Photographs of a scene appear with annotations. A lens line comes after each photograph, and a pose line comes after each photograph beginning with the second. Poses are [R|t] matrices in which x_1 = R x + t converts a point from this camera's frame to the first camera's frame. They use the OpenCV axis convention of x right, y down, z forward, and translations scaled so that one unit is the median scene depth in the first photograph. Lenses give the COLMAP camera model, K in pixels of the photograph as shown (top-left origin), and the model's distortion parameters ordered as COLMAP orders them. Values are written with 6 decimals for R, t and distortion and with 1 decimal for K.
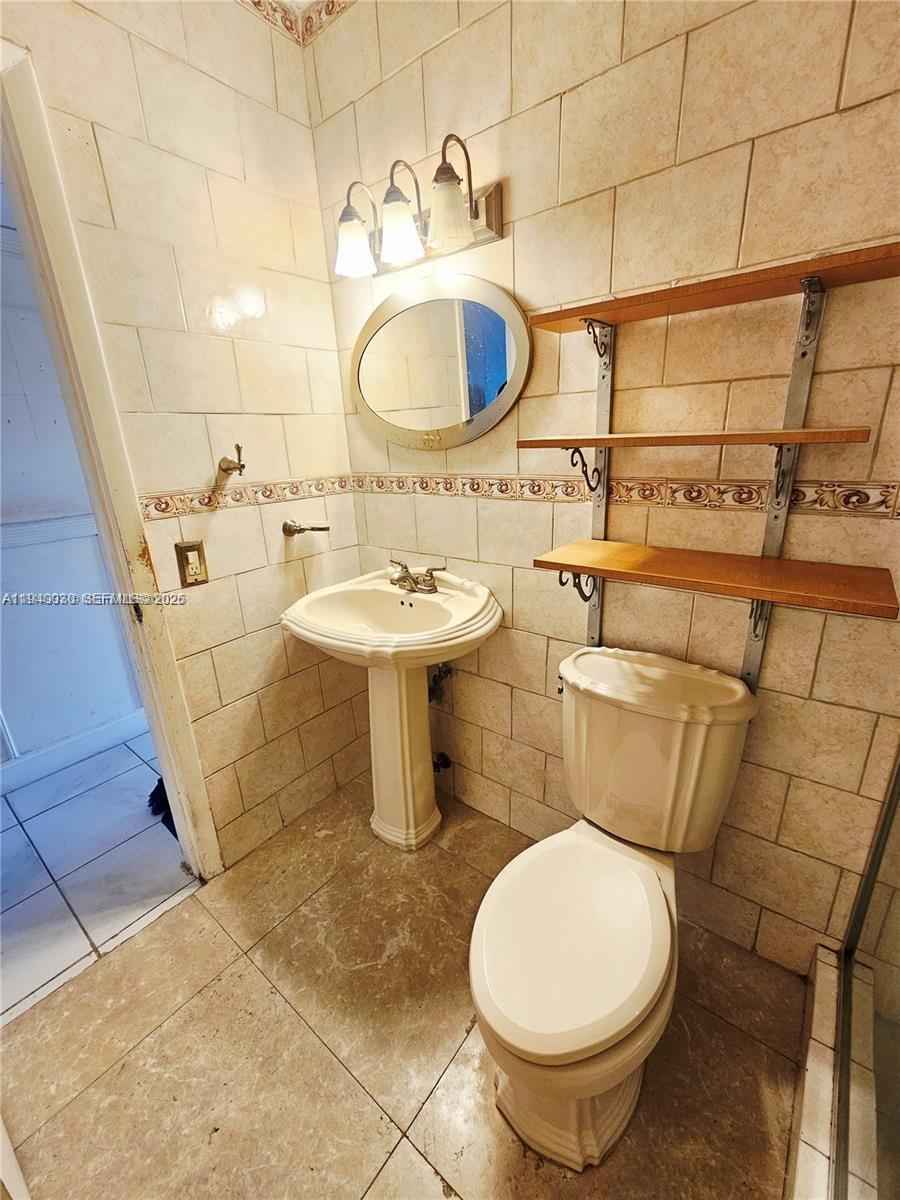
lens RADIAL K [[491.4, 0, 450.0], [0, 491.4, 599.6], [0, 0, 1]] dist [-0.003815, -0.000585]
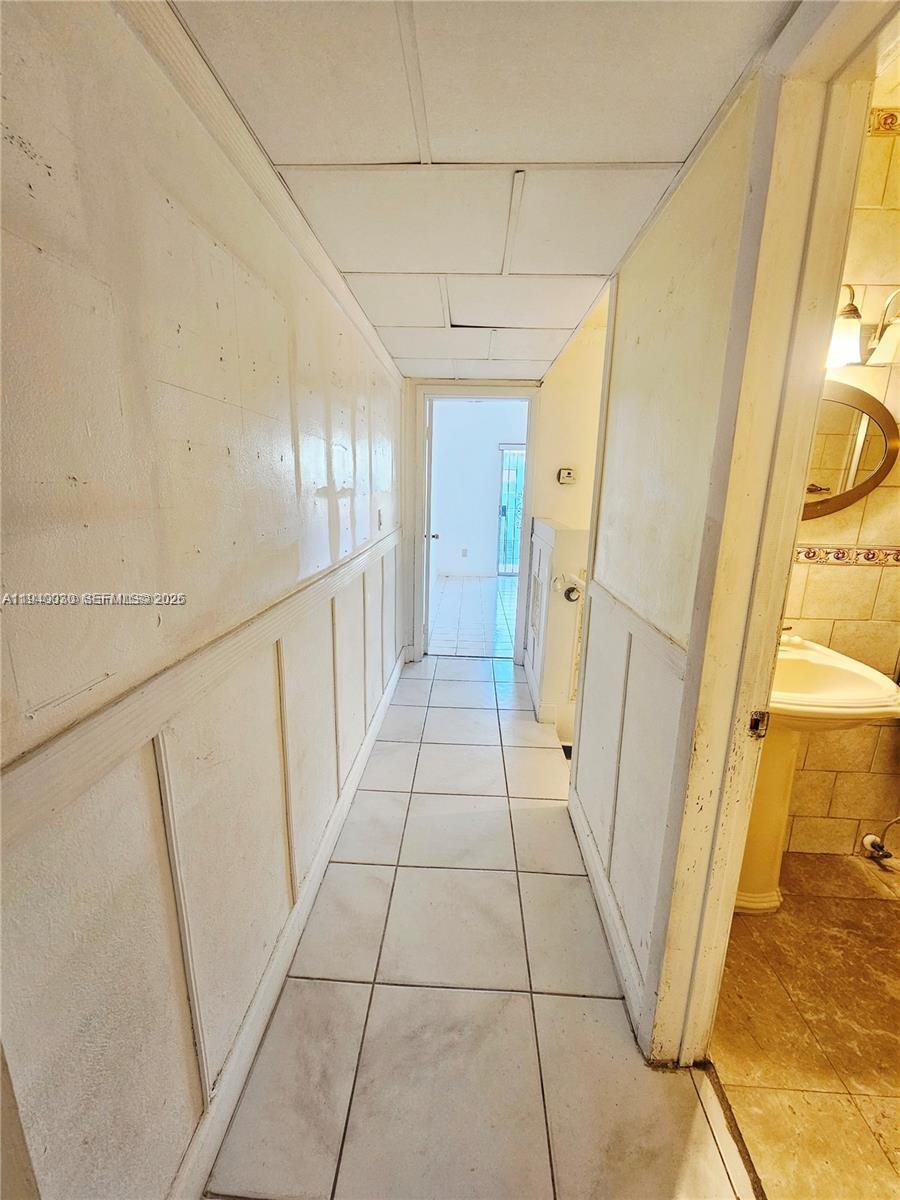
lens RADIAL K [[491.4, 0, 449.8], [0, 491.4, 600.5], [0, 0, 1]] dist [-0.003815, -0.000585]
pose [[0.811994, -0.078011, 0.578428, -1.378458], [0.133212, 0.989641, -0.053533, -0.181602], [-0.568260, 0.120522, 0.813975, 0.577828]]
